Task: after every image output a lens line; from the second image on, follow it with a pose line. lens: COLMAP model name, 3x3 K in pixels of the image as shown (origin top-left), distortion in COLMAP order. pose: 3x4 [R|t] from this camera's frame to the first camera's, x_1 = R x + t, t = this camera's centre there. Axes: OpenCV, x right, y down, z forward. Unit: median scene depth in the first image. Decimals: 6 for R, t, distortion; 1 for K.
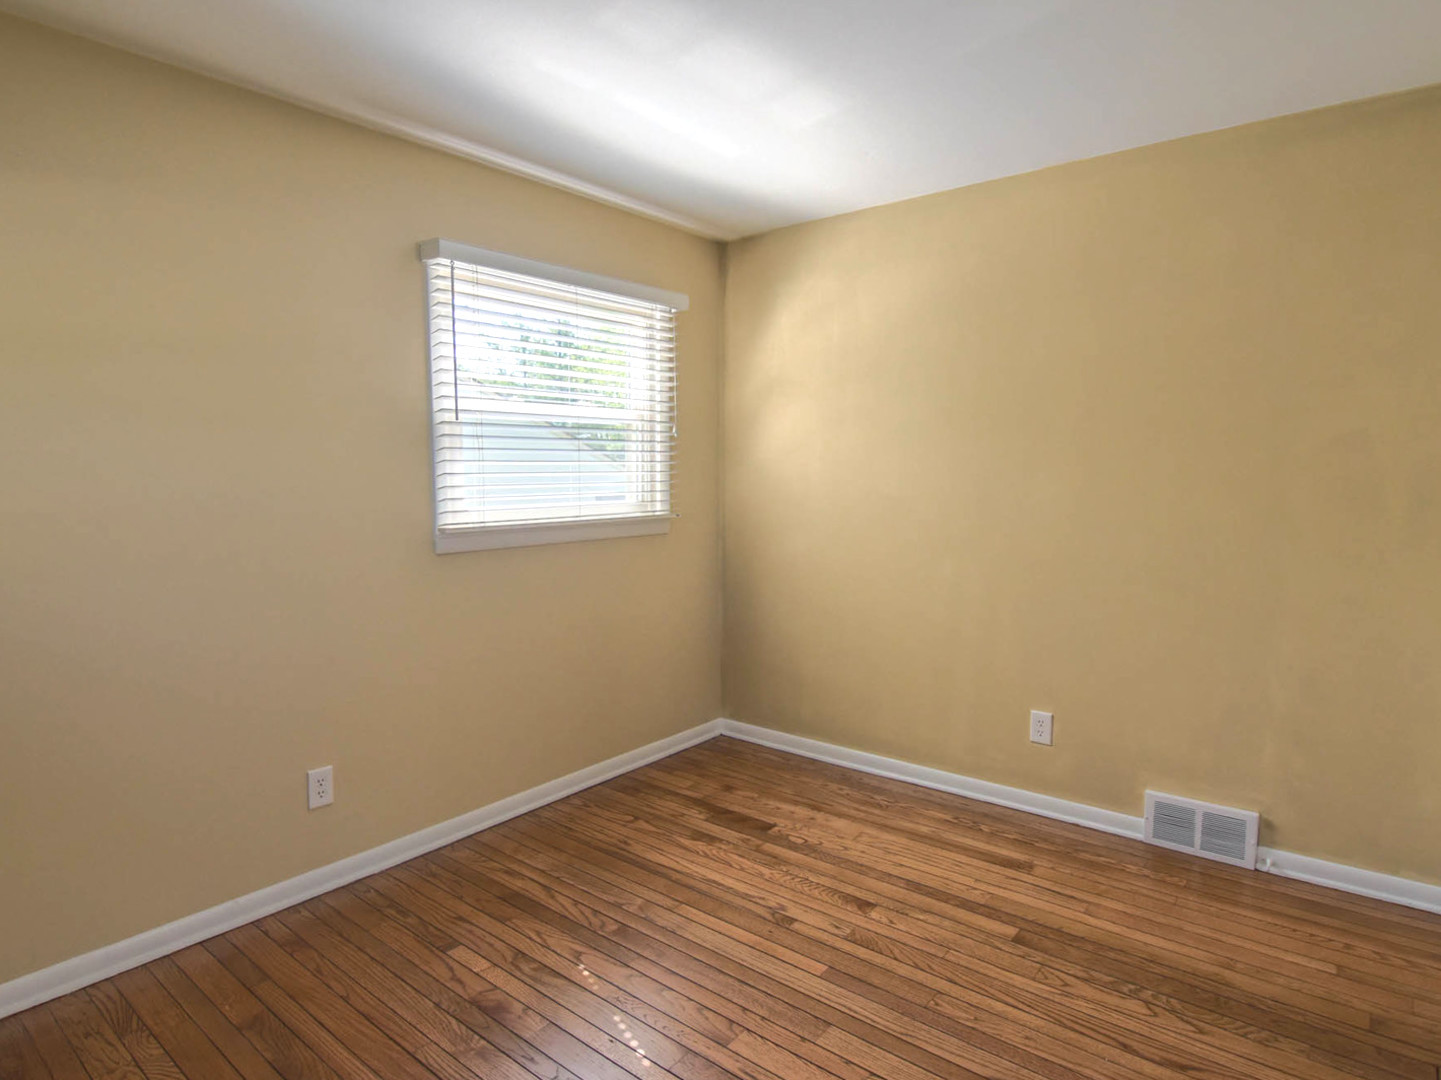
lens RADIAL K [[805.4, 0, 712.3], [0, 805.4, 535.4], [0, 0, 1]] dist [-0.004645, -0.008513]
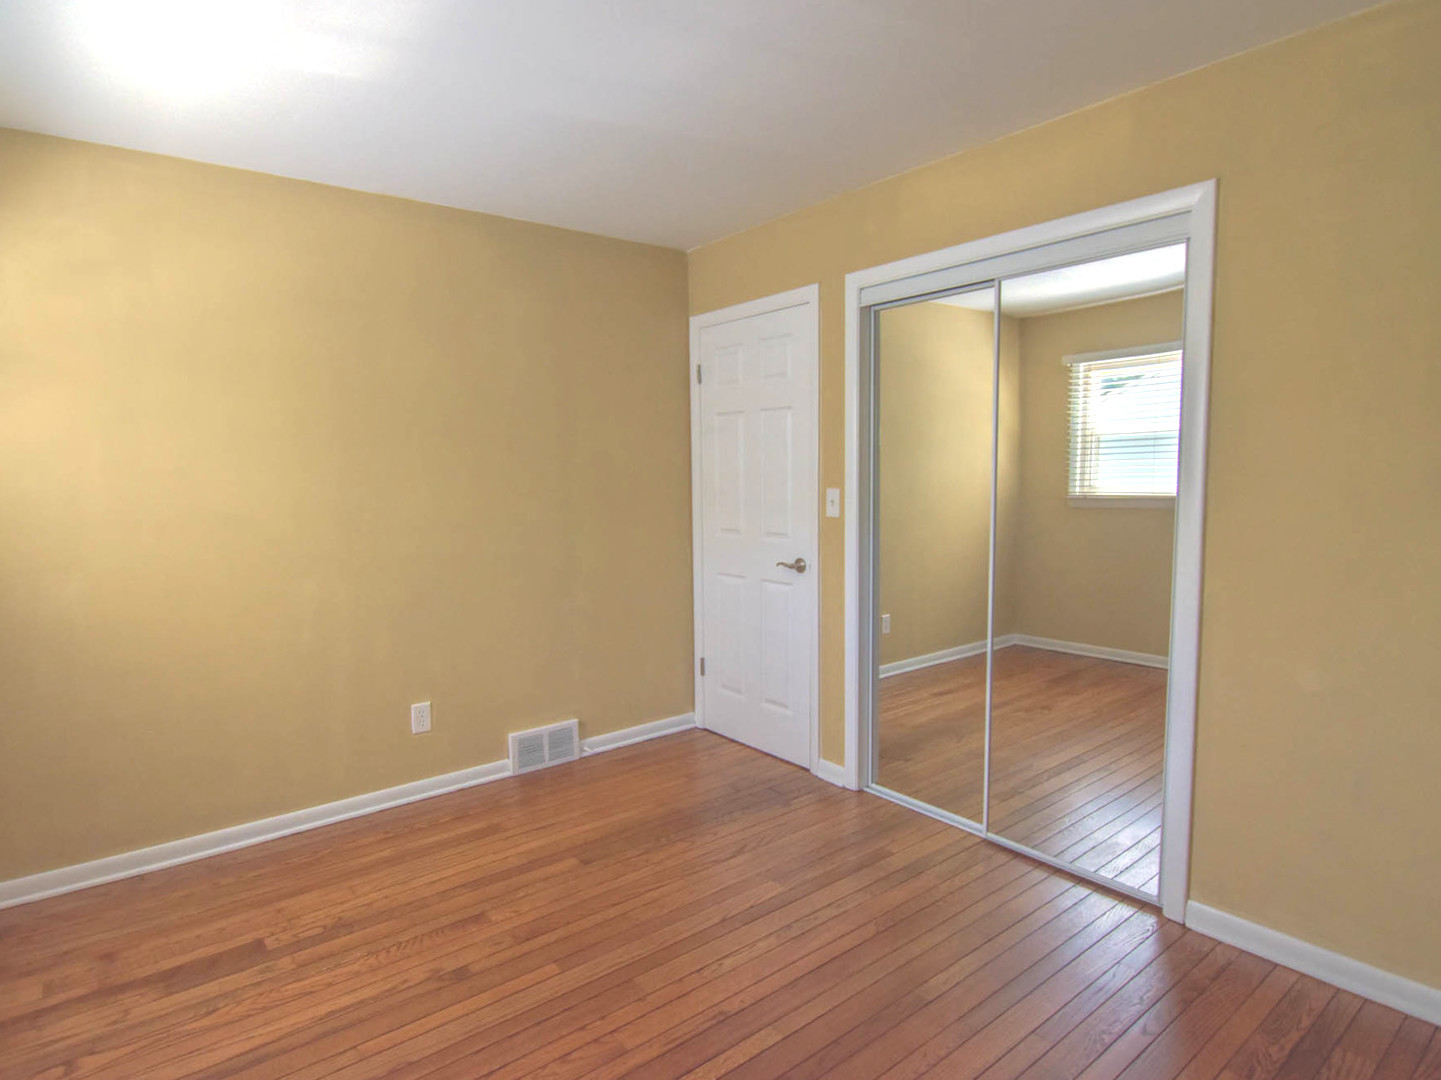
lens RADIAL K [[805.4, 0, 672.0], [0, 805.4, 530.7], [0, 0, 1]] dist [-0.004645, -0.008513]
pose [[0.244357, -0.072868, 0.966943, -0.614475], [0.092379, 0.994386, 0.051591, -0.041169], [-0.965275, 0.076719, 0.249717, 0.441043]]
